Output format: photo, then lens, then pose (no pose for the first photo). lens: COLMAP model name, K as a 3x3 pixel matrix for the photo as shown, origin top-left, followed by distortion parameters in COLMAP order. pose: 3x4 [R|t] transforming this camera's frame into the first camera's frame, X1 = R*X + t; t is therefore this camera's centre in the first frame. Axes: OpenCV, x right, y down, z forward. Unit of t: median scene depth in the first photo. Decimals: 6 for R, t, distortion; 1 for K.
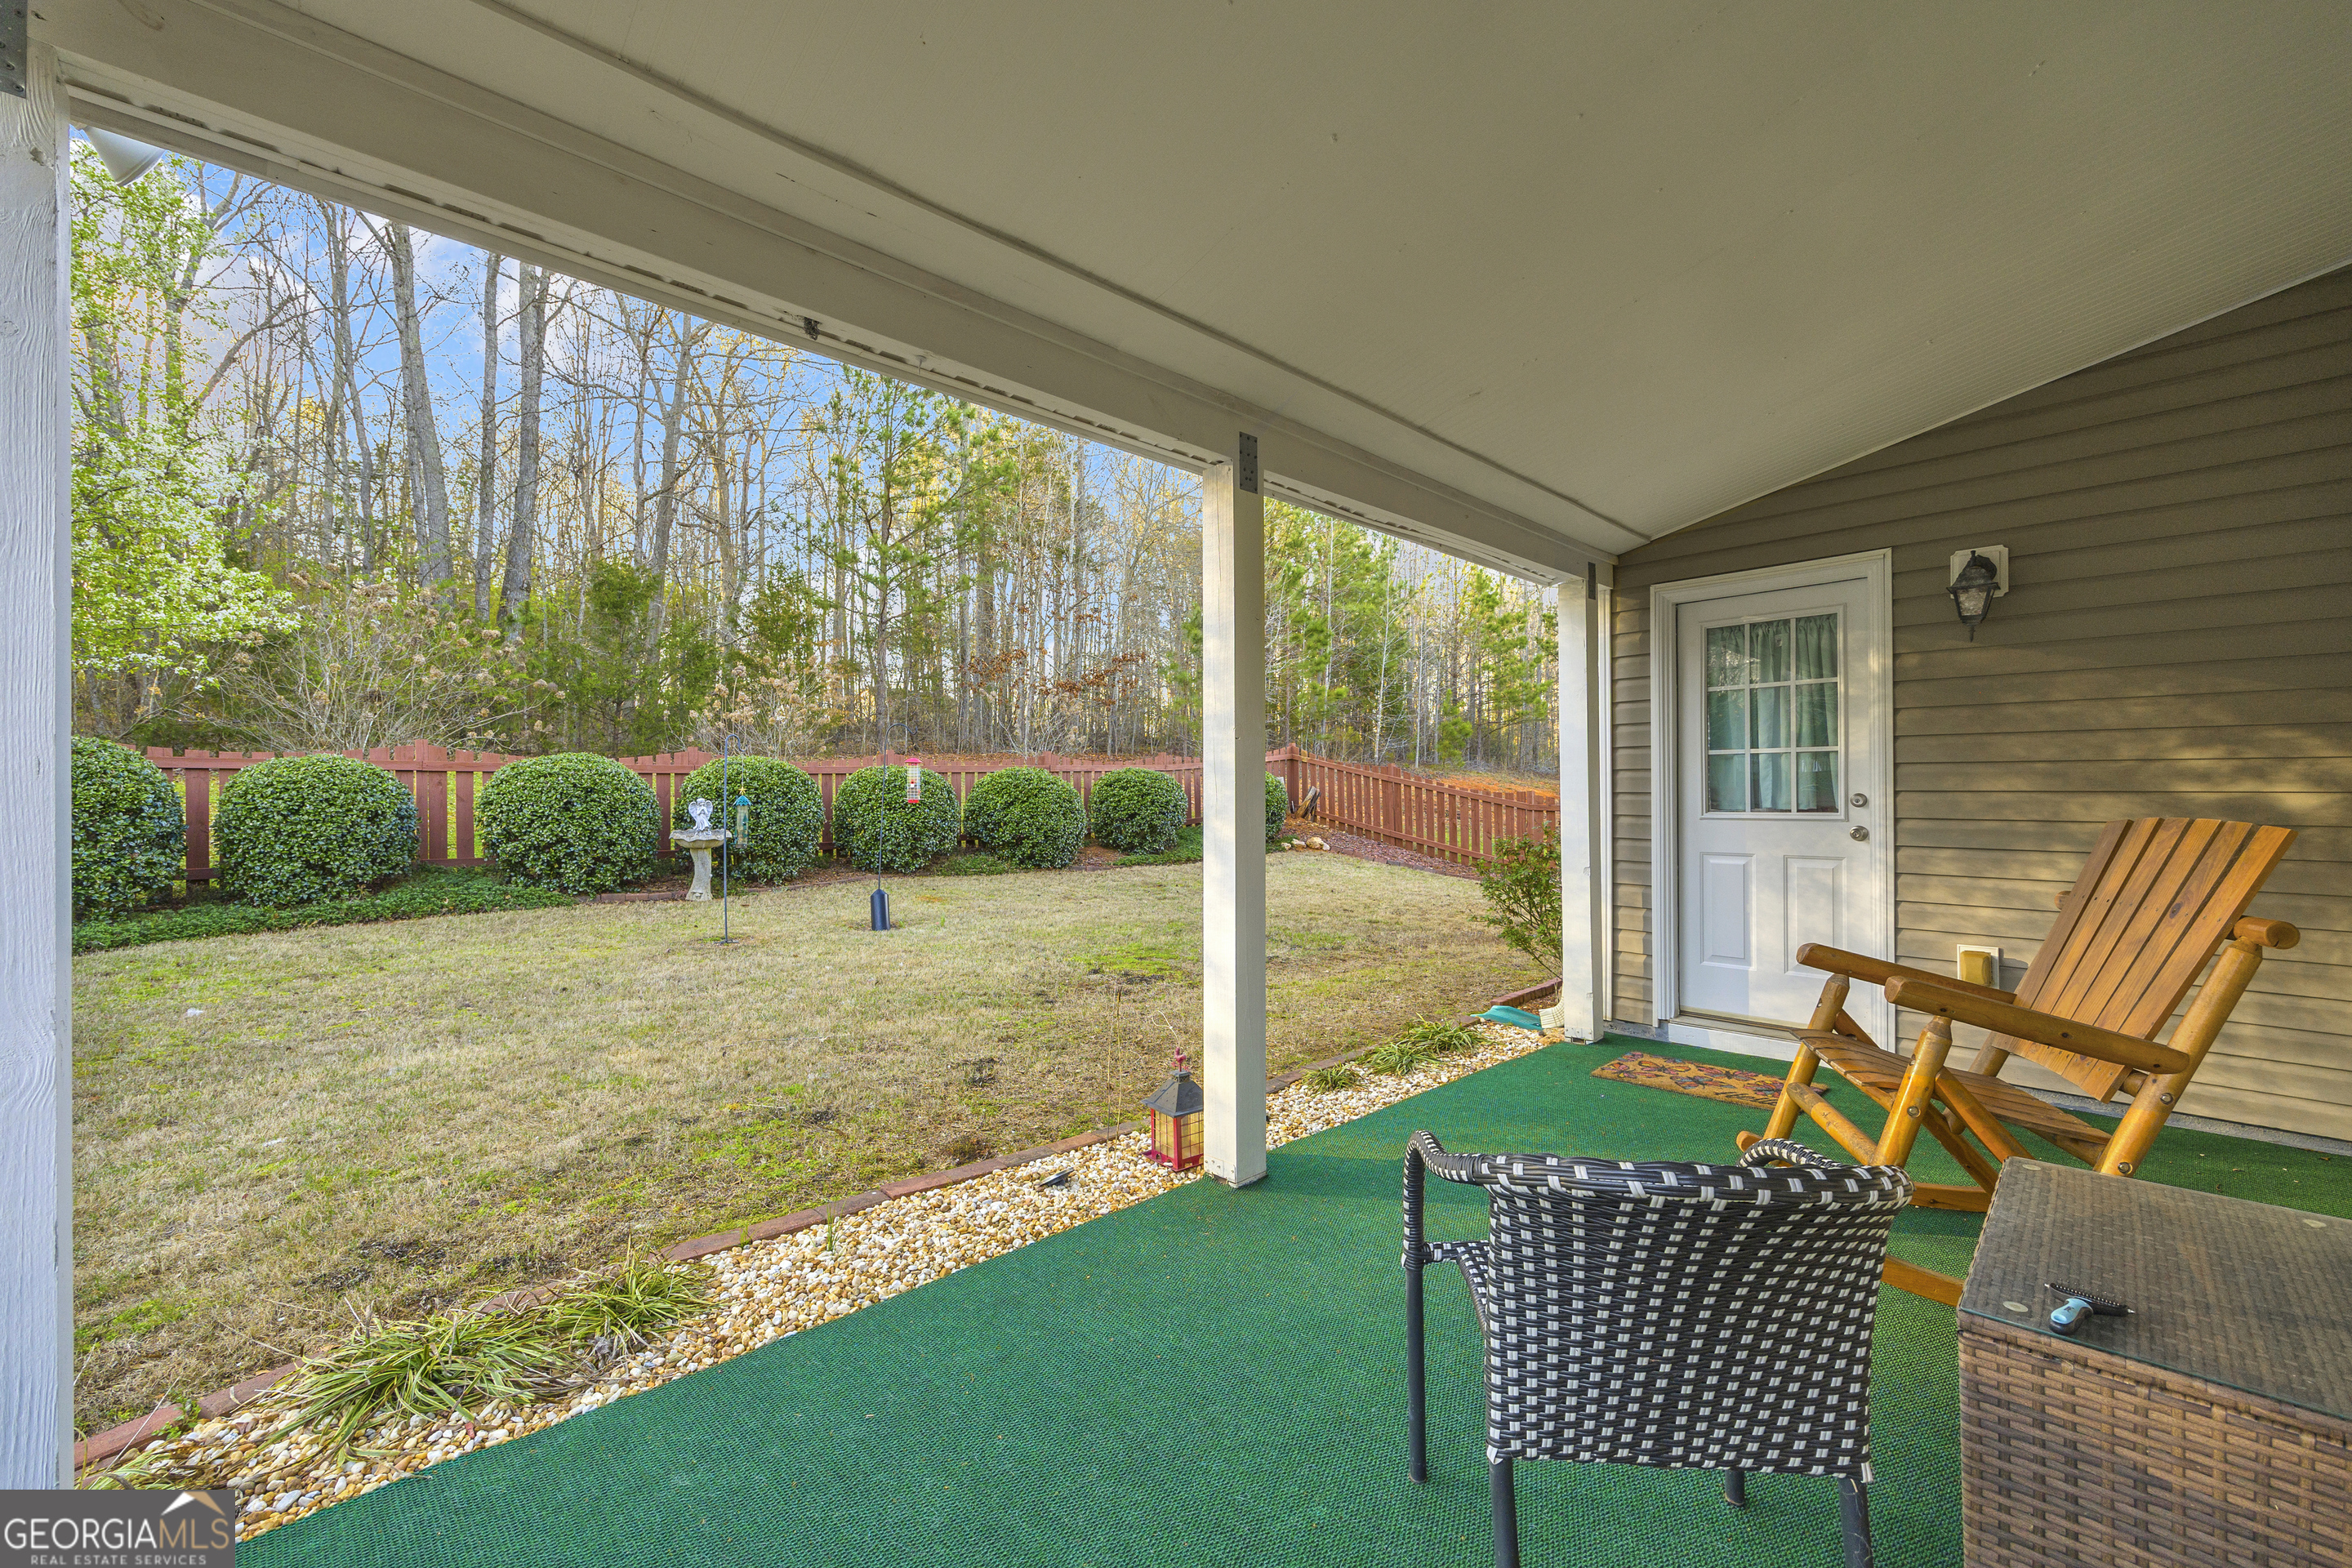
lens RADIAL K [[958.0, 0, 1185.2], [0, 958.0, 784.5], [0, 0, 1]] dist [-0.000725, 0.000165]
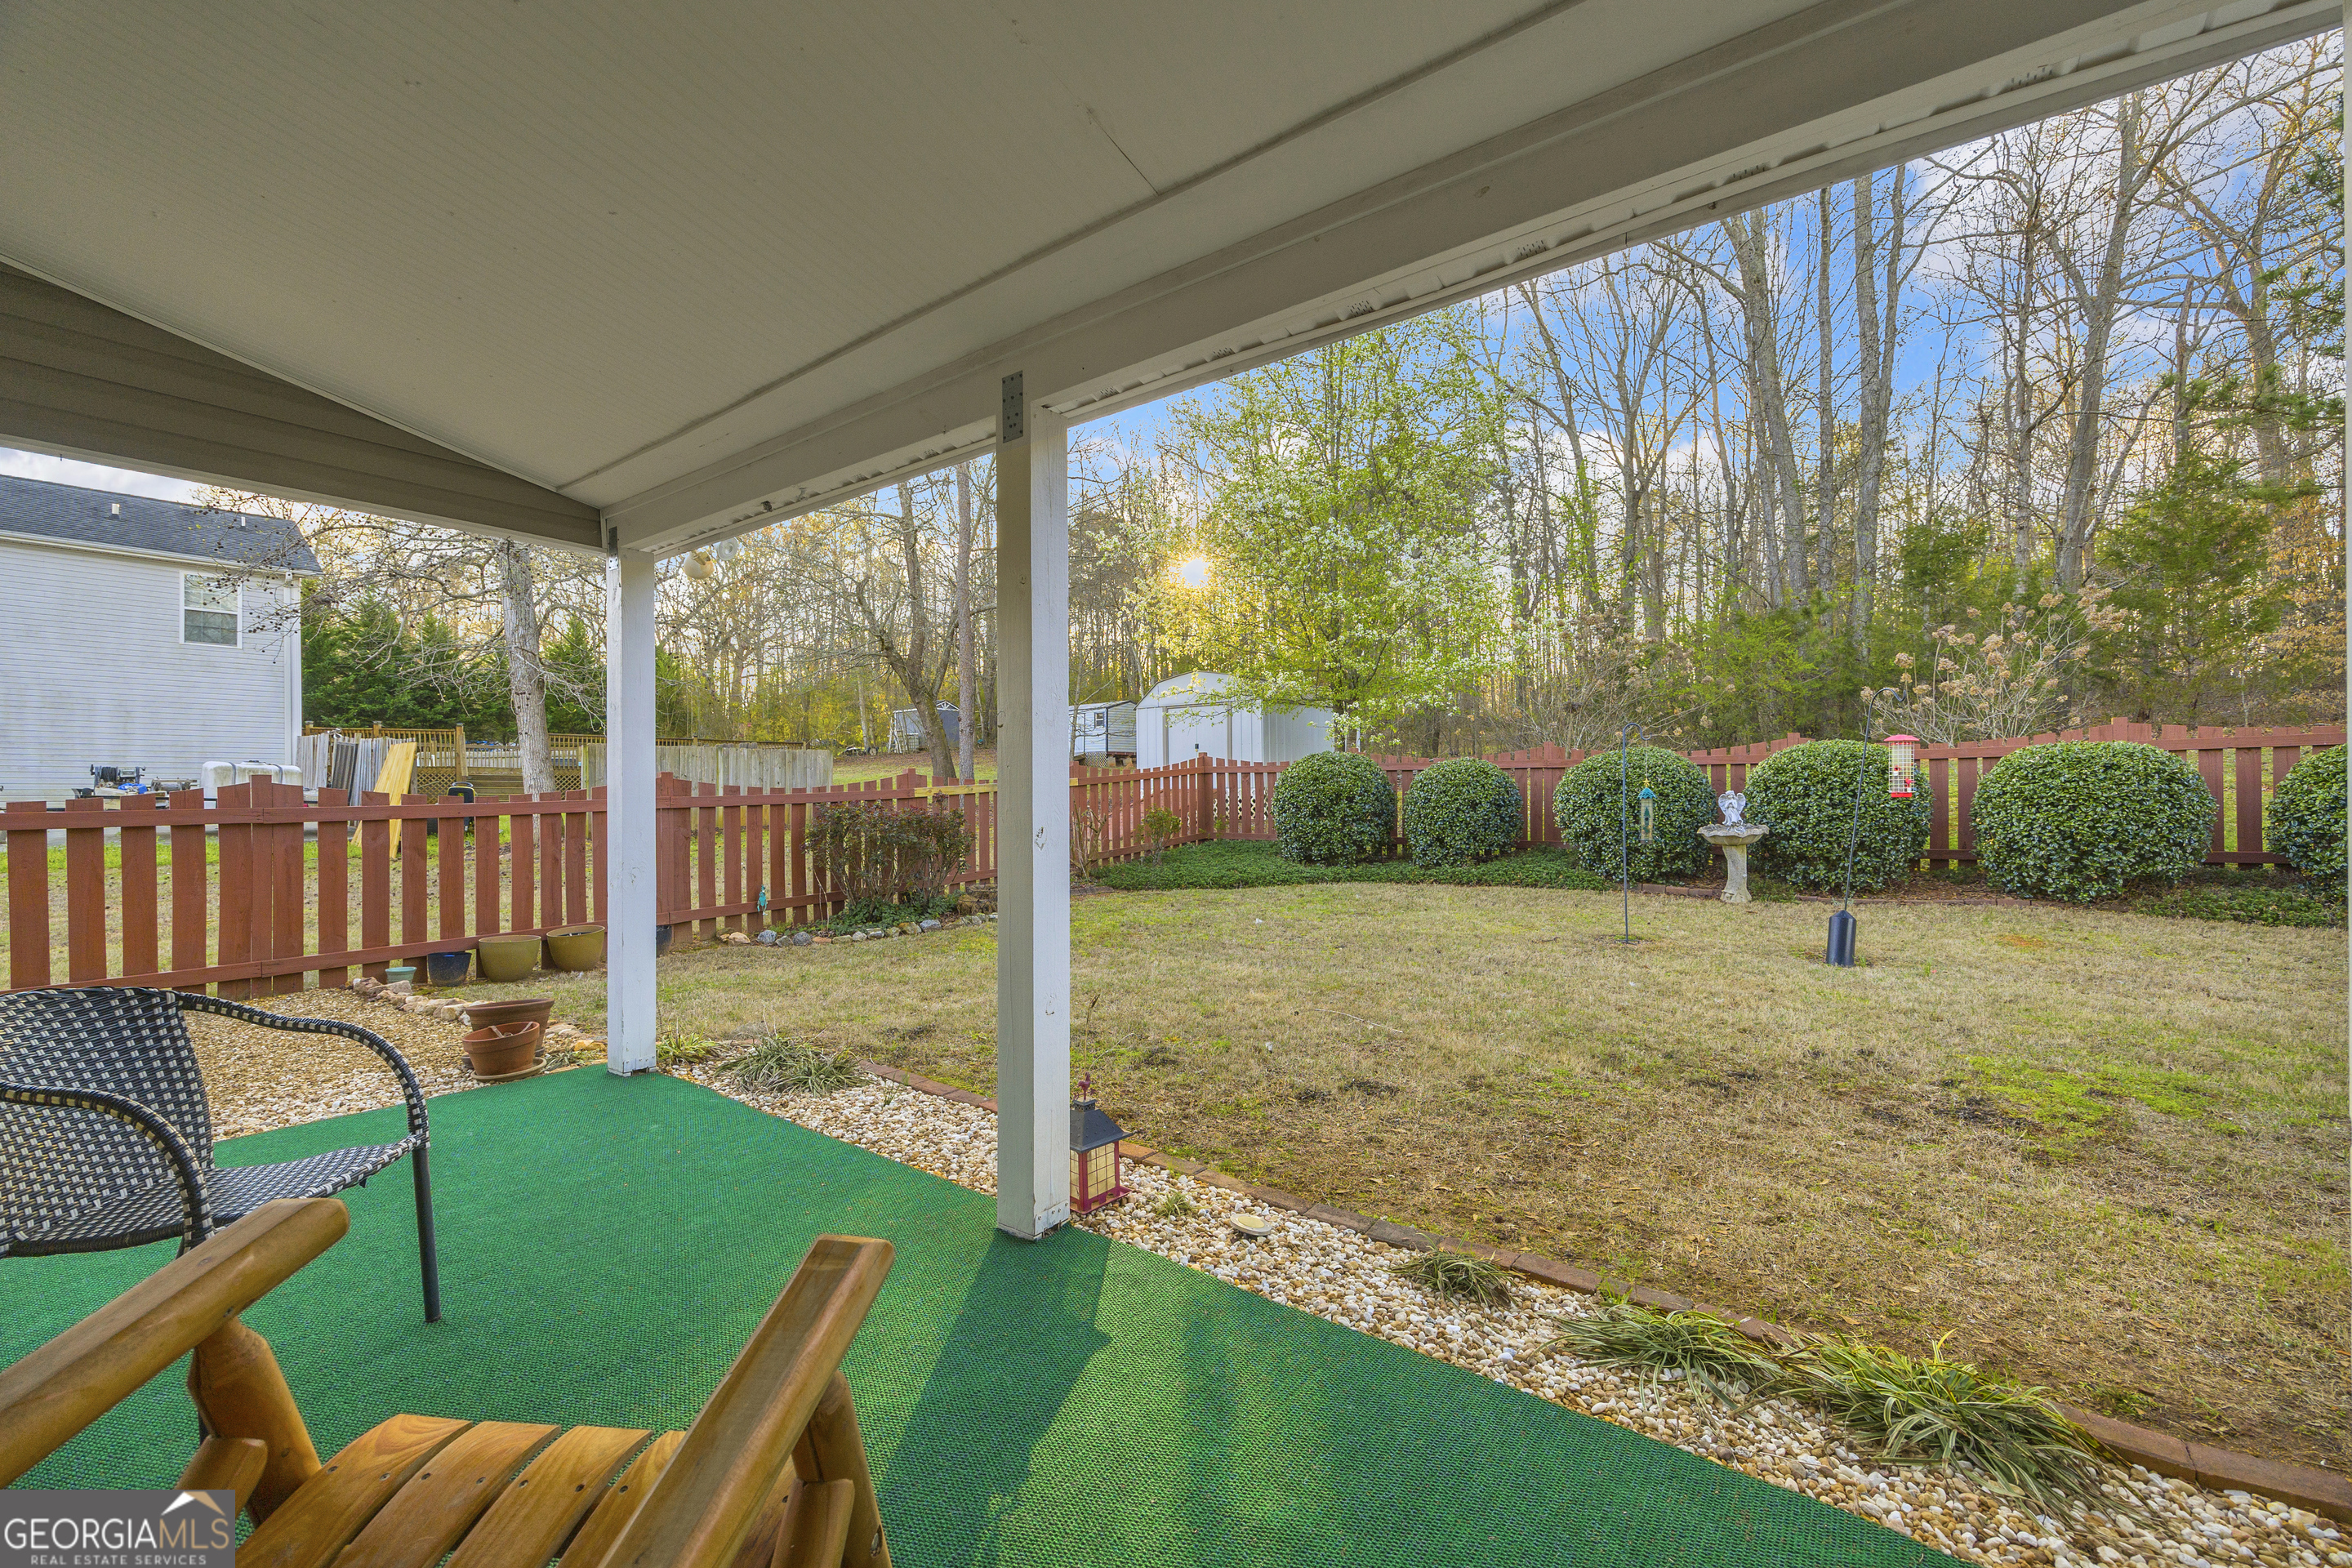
lens RADIAL K [[958.0, 0, 1184.3], [0, 958.0, 794.2], [0, 0, 1]] dist [-0.000725, 0.000165]
pose [[0.165162, 0.004157, -0.986258, 0.379183], [0.016230, 0.999844, 0.006932, 0.003810], [0.986133, -0.017151, 0.165069, 0.402920]]
